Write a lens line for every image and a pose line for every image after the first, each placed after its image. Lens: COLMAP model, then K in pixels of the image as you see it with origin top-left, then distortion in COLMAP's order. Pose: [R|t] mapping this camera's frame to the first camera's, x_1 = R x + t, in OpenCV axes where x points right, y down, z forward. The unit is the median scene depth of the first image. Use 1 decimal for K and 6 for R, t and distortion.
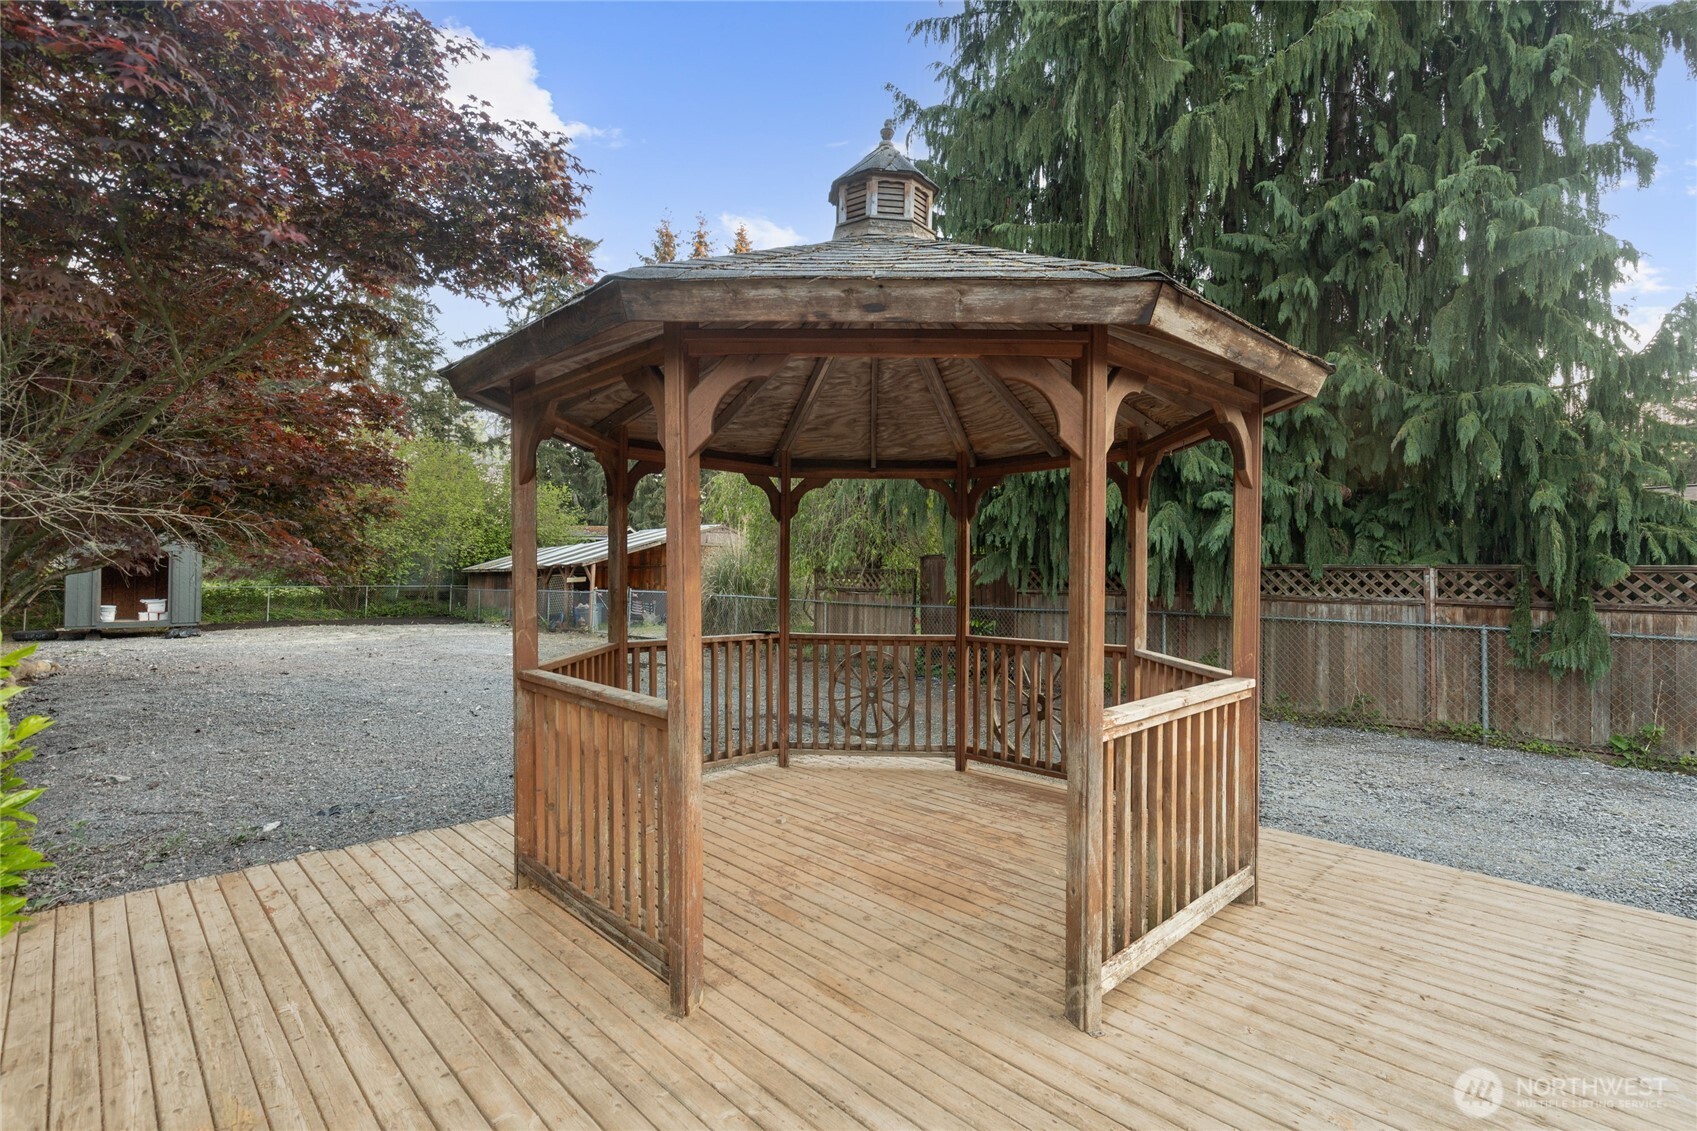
lens RADIAL K [[855.2, 0, 848.5], [0, 855.2, 565.5], [0, 0, 1]] dist [0.000119, -0.000031]
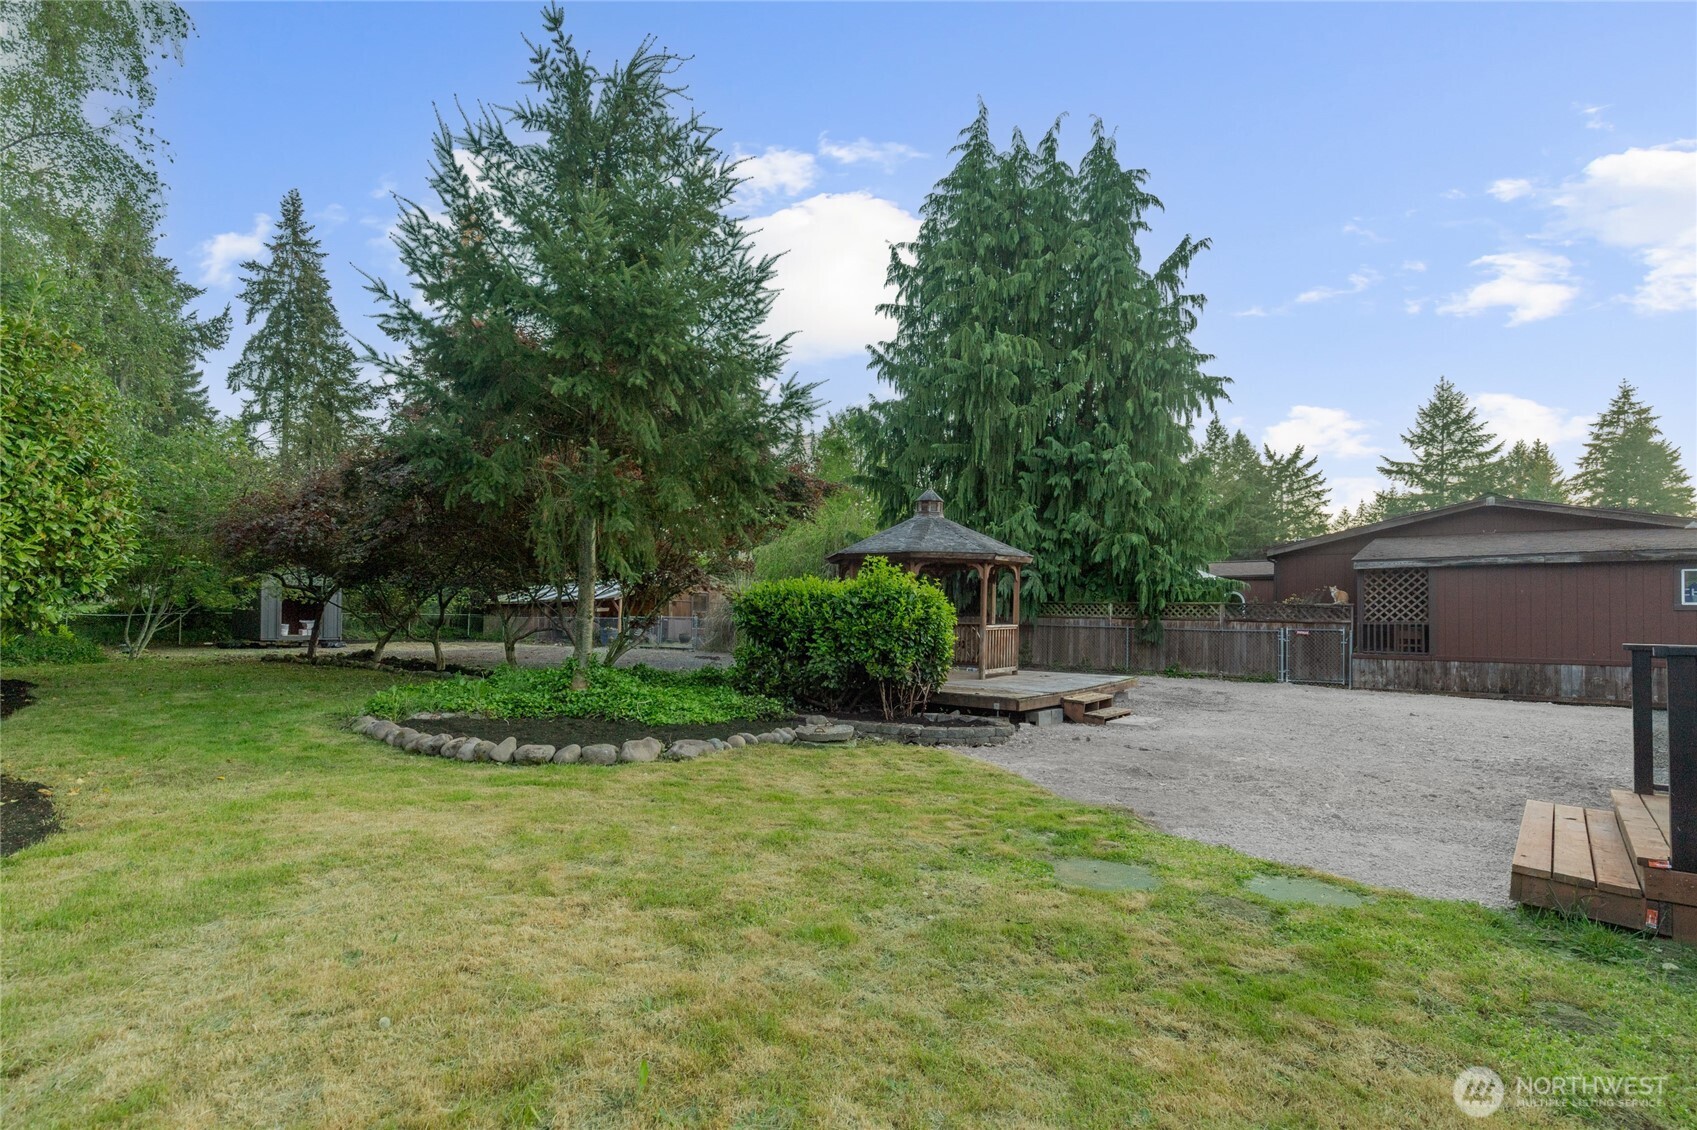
lens RADIAL K [[864.7, 0, 844.3], [0, 864.7, 603.0], [0, 0, 1]] dist [0.004439, 0.000863]
pose [[0.988834, 0.010989, 0.148614, -0.408562], [-0.010528, 0.999937, -0.003888, 0.018724], [-0.148647, 0.002280, 0.988888, -1.247336]]
